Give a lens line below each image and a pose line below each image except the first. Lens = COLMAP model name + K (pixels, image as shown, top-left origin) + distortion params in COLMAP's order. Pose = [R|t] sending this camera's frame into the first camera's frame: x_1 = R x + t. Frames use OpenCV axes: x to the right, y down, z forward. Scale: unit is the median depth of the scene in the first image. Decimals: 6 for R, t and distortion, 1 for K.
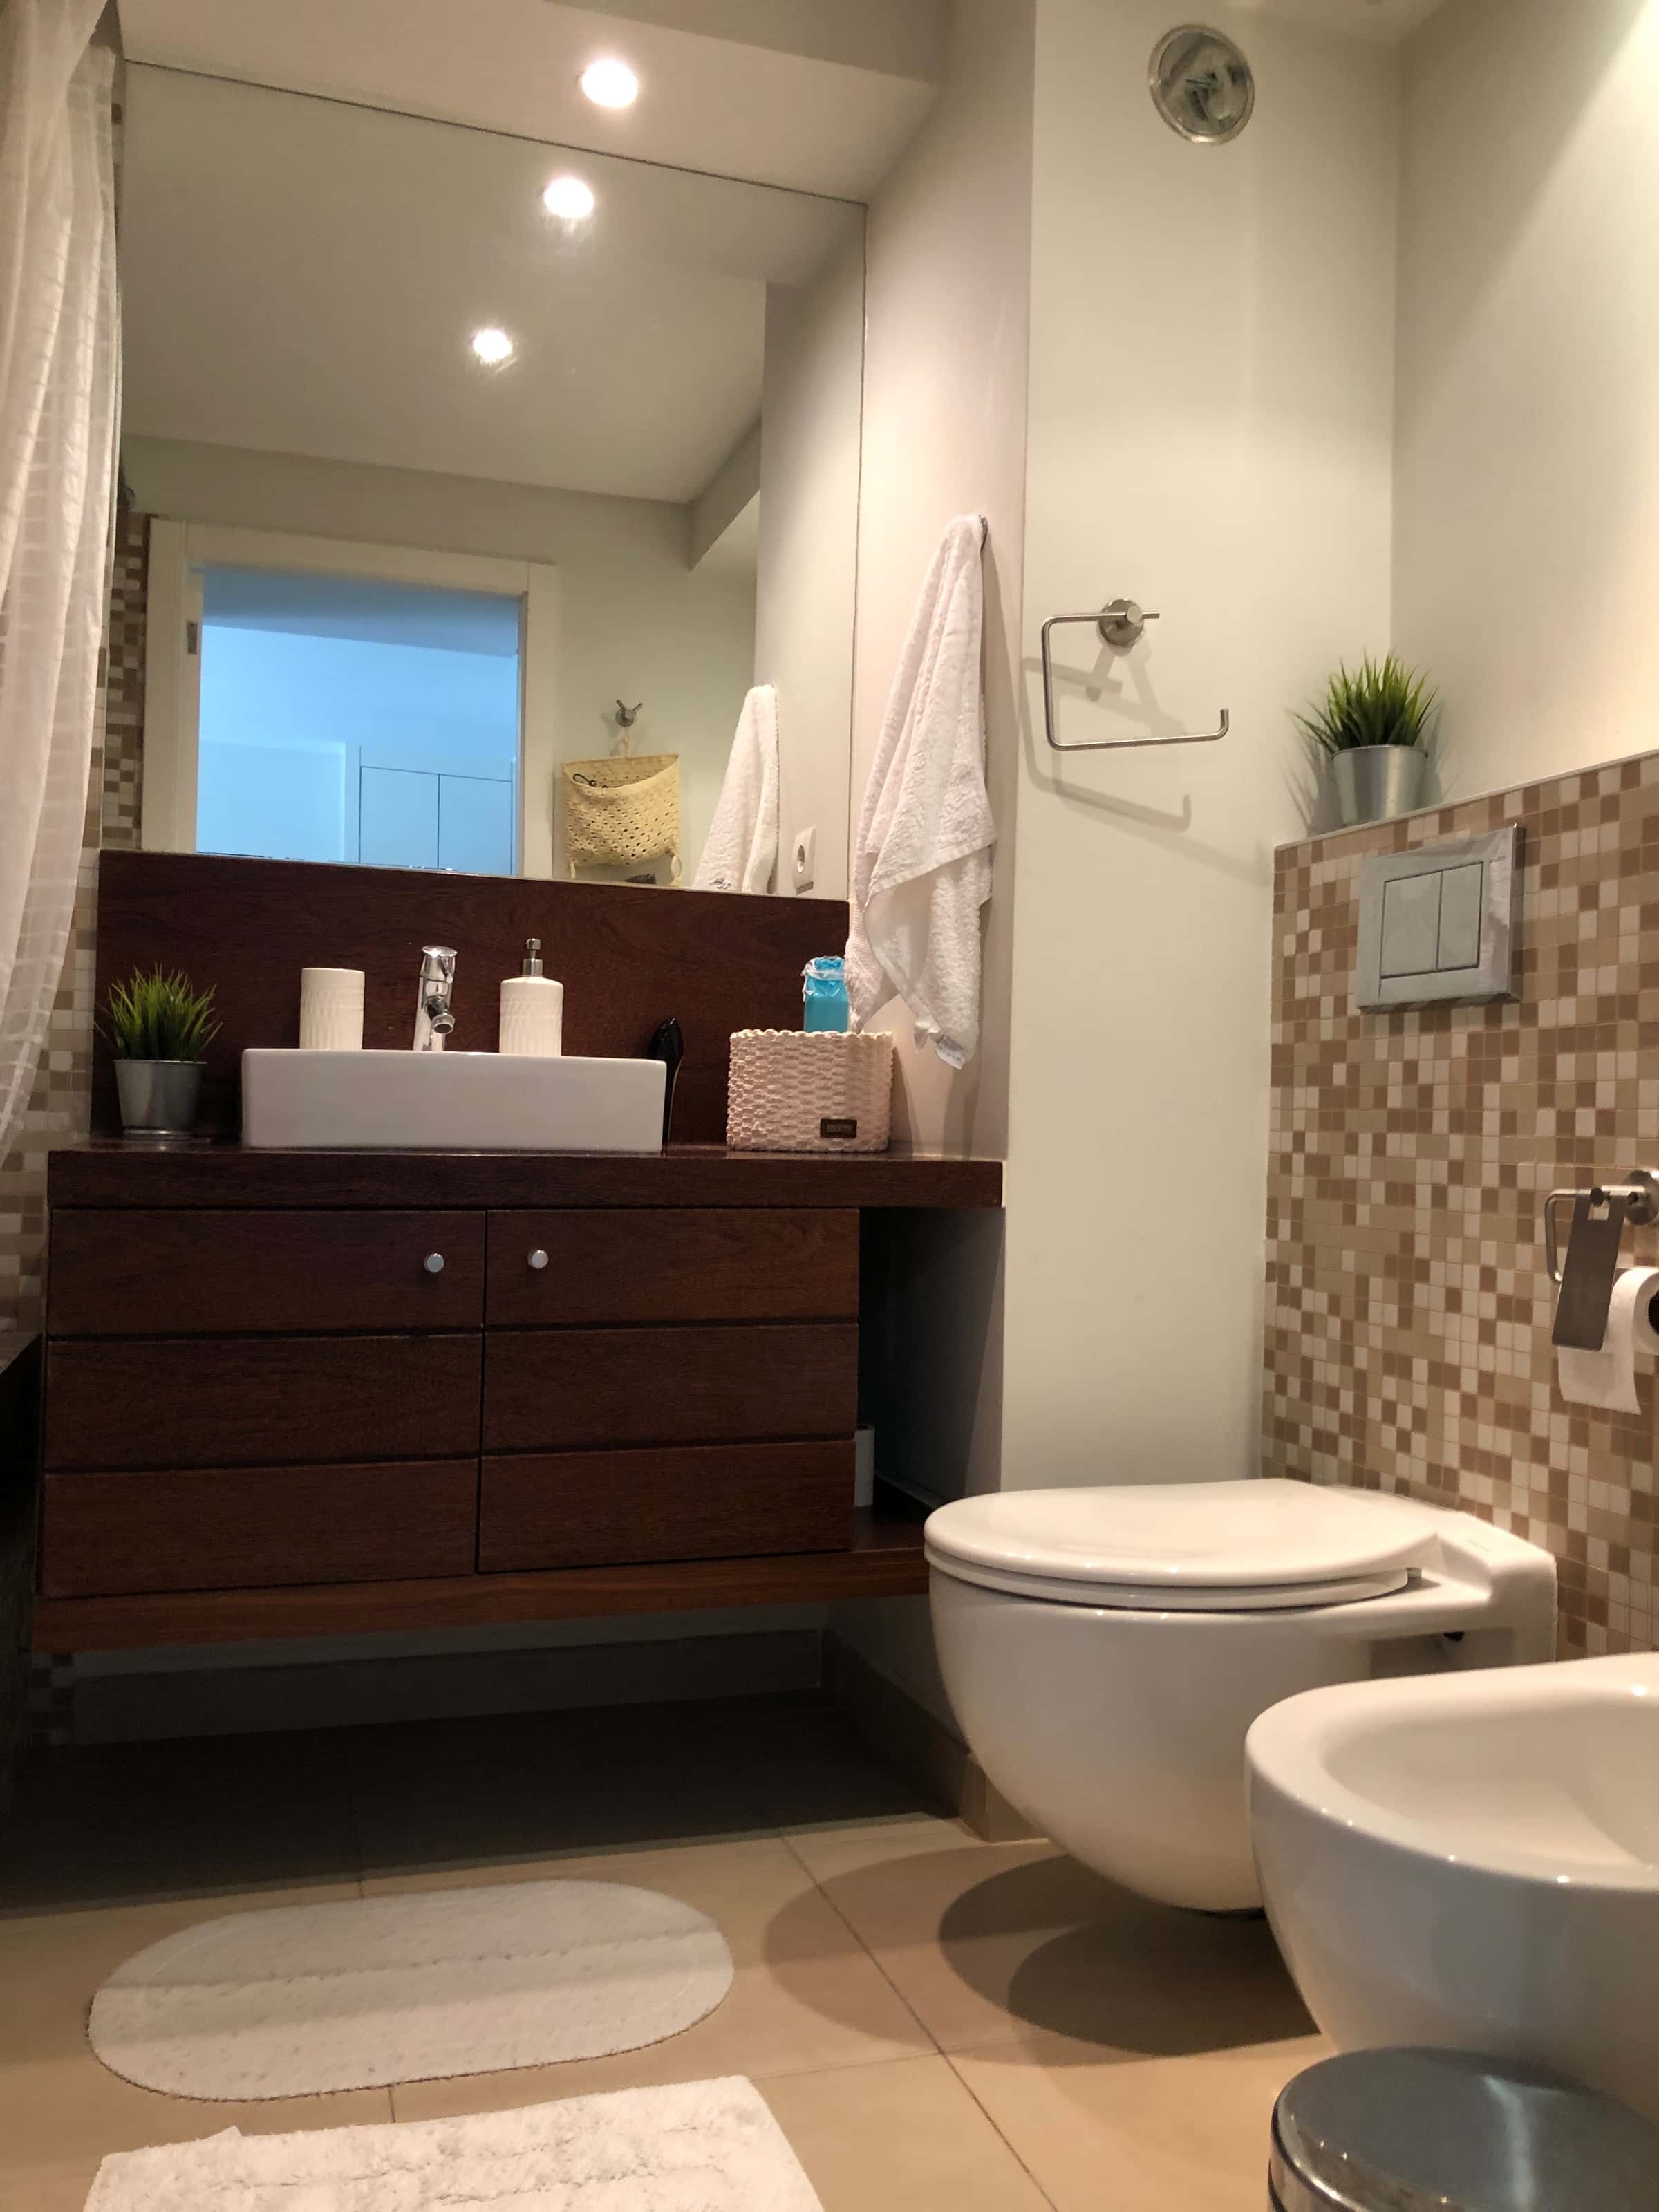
lens RADIAL K [[1838.4, 0, 825.9], [0, 1838.4, 1107.0], [0, 0, 1]] dist [0.019177, 0.008720]
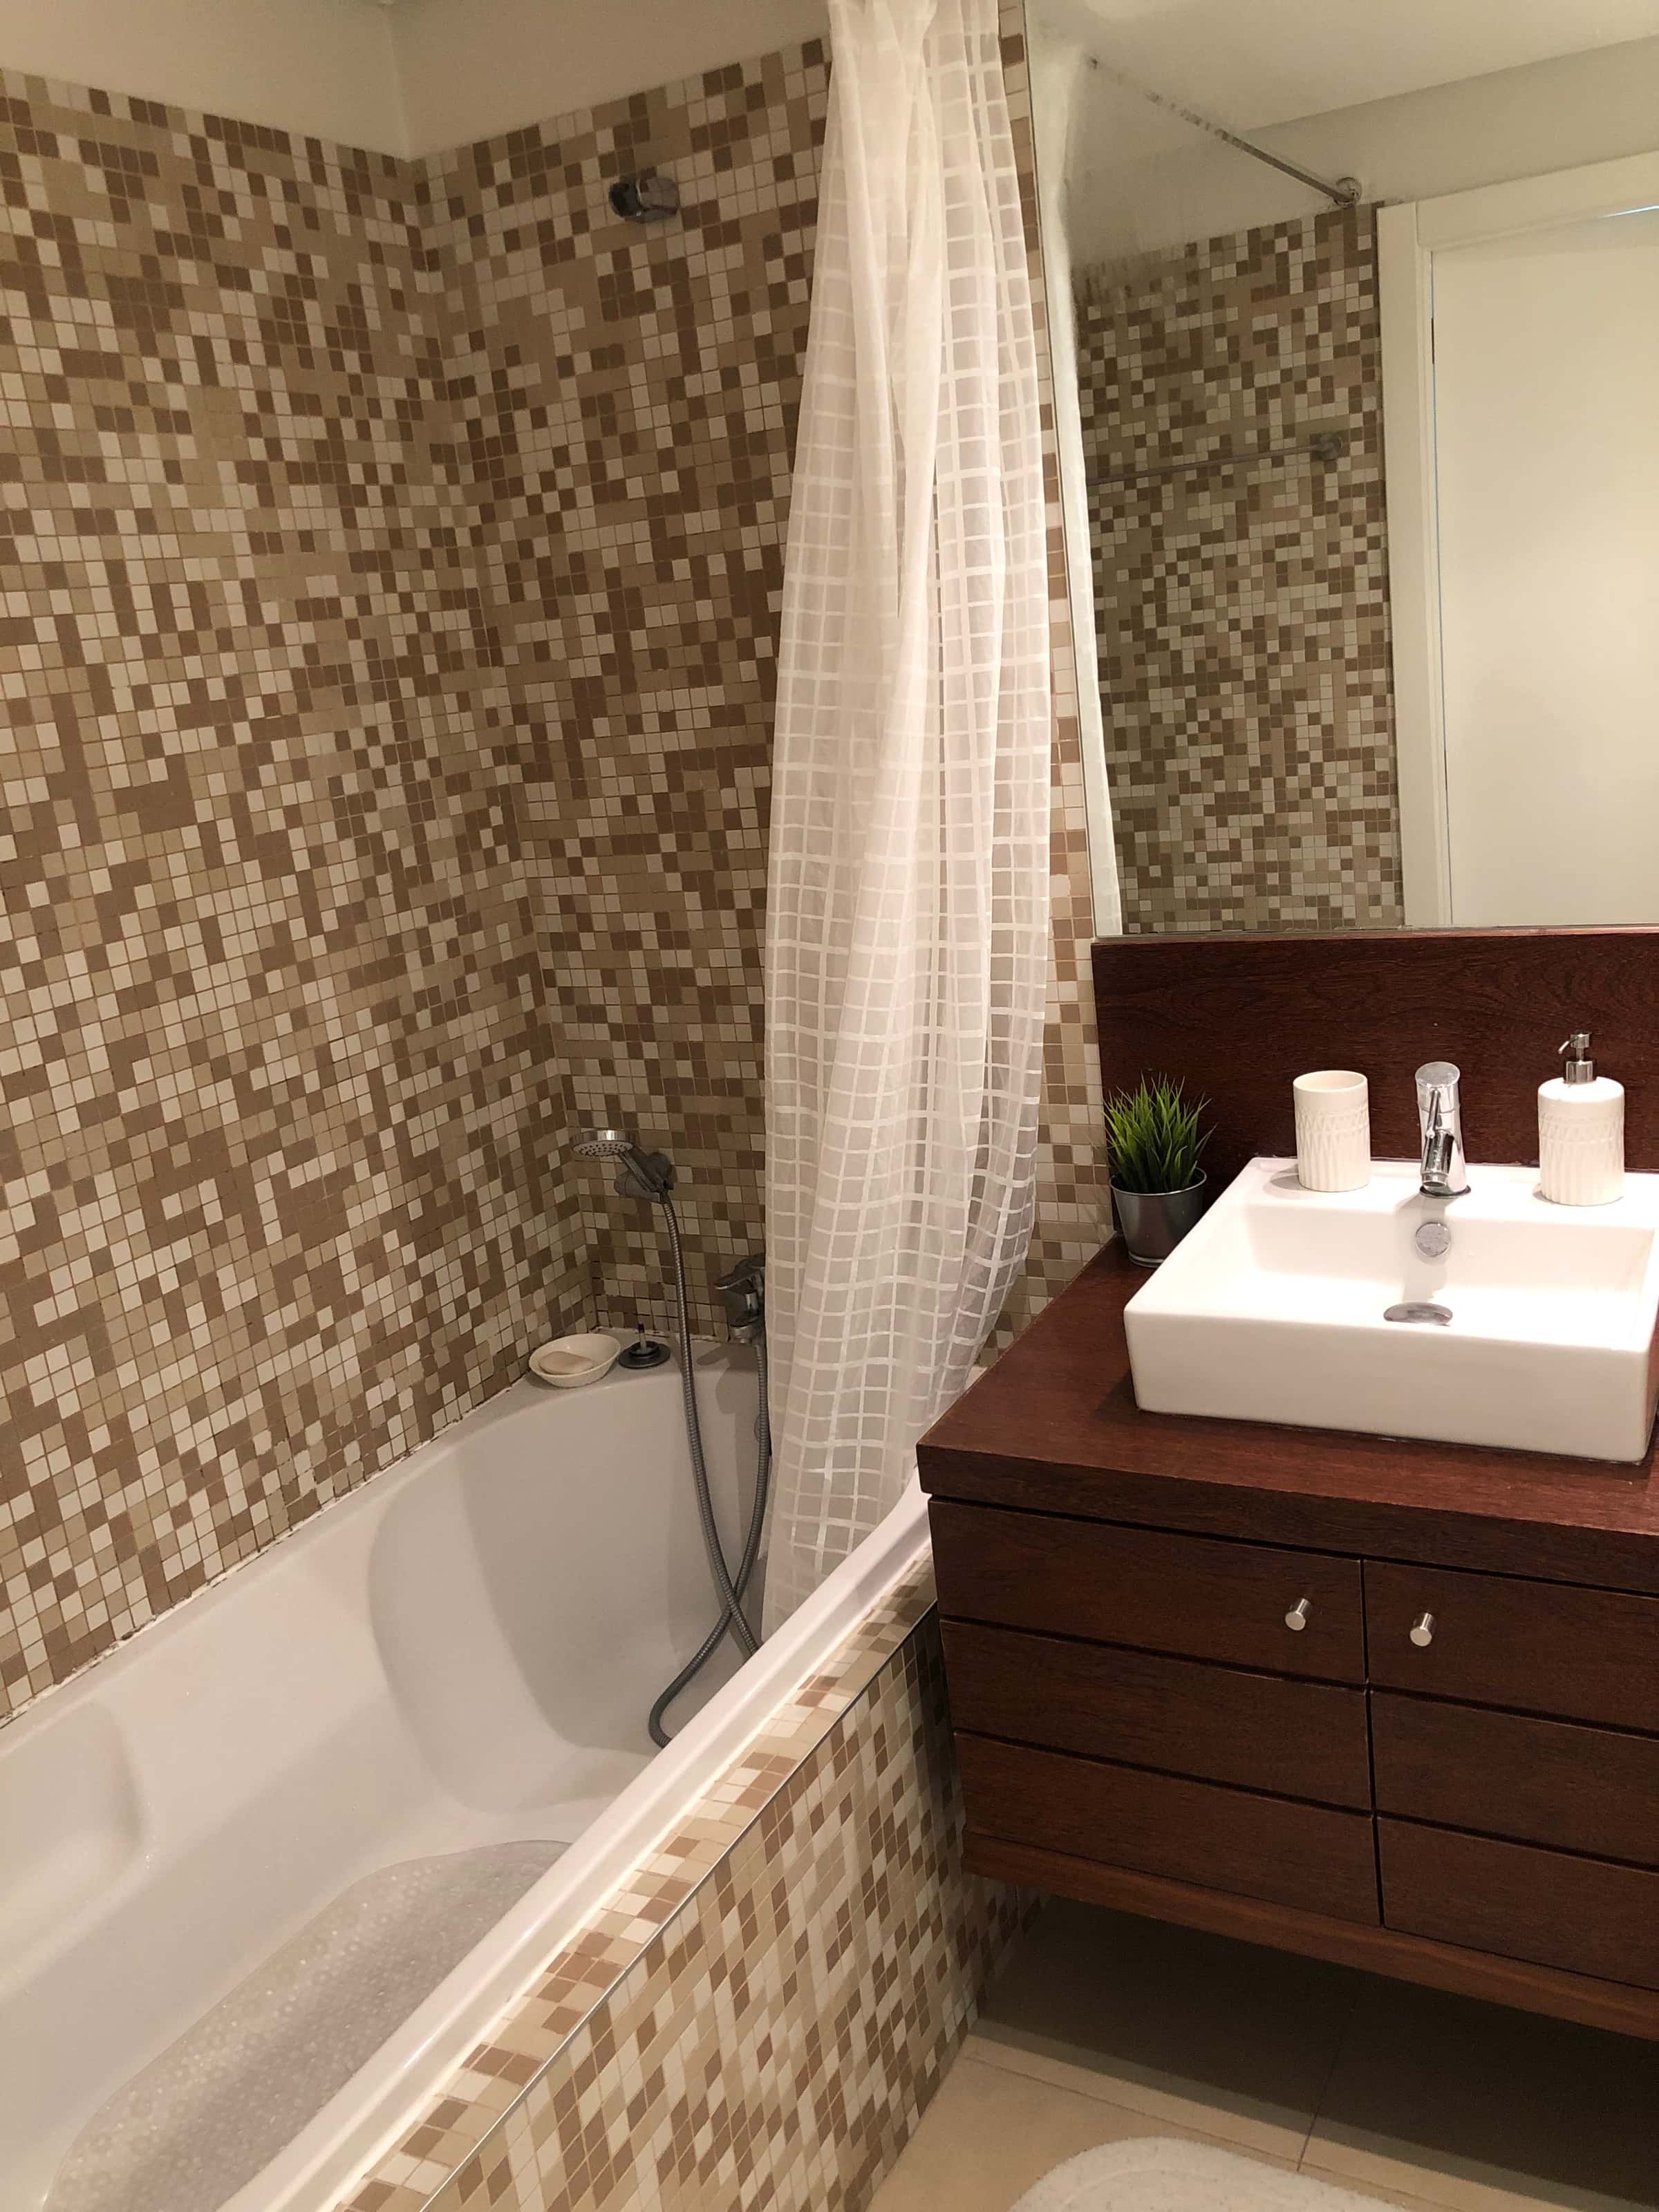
lens RADIAL K [[1838.4, 0, 827.7], [0, 1838.4, 1105.6], [0, 0, 1]] dist [0.019177, 0.008720]
pose [[0.689969, 0.085823, -0.718733, 0.226272], [0.143442, 0.957043, 0.251980, -0.378582], [0.709483, -0.276955, 0.648019, 0.341188]]
